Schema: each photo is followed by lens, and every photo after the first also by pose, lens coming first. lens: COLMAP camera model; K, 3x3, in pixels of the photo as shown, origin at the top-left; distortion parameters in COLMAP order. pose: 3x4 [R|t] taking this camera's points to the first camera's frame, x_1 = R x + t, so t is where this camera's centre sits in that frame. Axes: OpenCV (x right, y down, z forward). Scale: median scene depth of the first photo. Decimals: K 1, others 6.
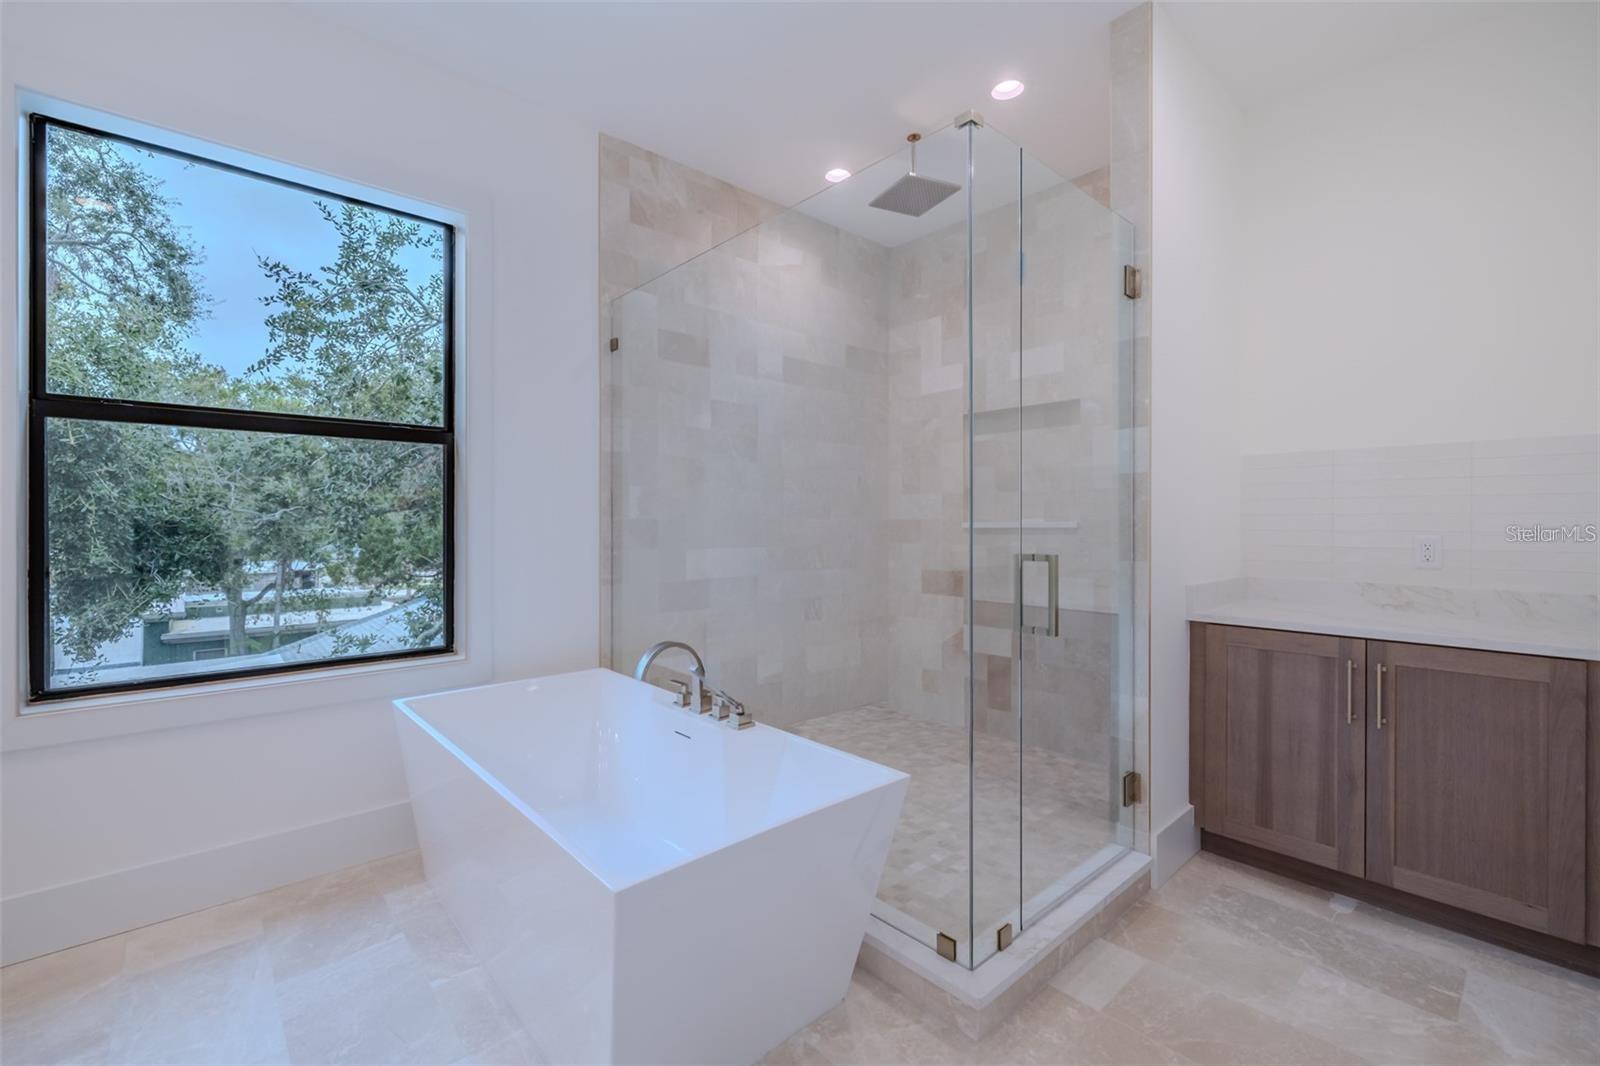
lens RADIAL K [[687.6, 0, 803.0], [0, 687.6, 531.3], [0, 0, 1]] dist [-0.002022, -0.000498]
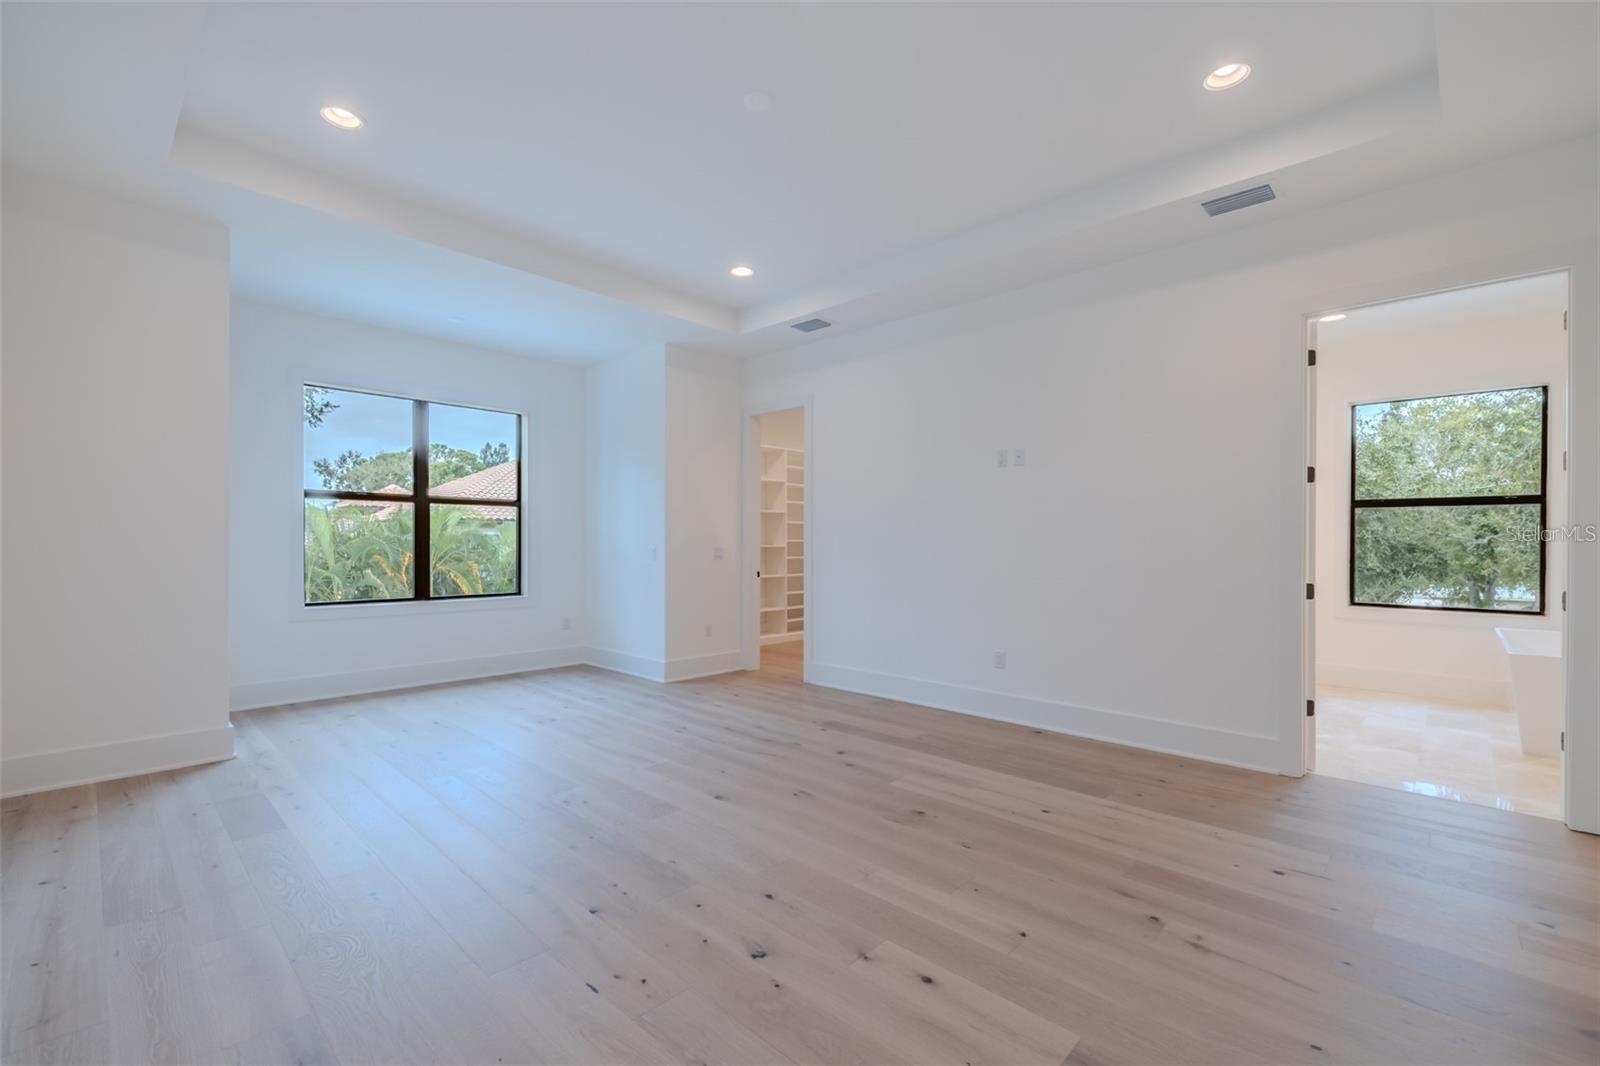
lens RADIAL K [[687.6, 0, 803.0], [0, 687.6, 531.3], [0, 0, 1]] dist [-0.002022, -0.000498]
pose [[0.078310, -0.012473, -0.996851, 0.689020], [-0.018954, 0.999722, -0.013998, 0.006135], [0.996749, 0.019991, 0.078052, -0.666109]]
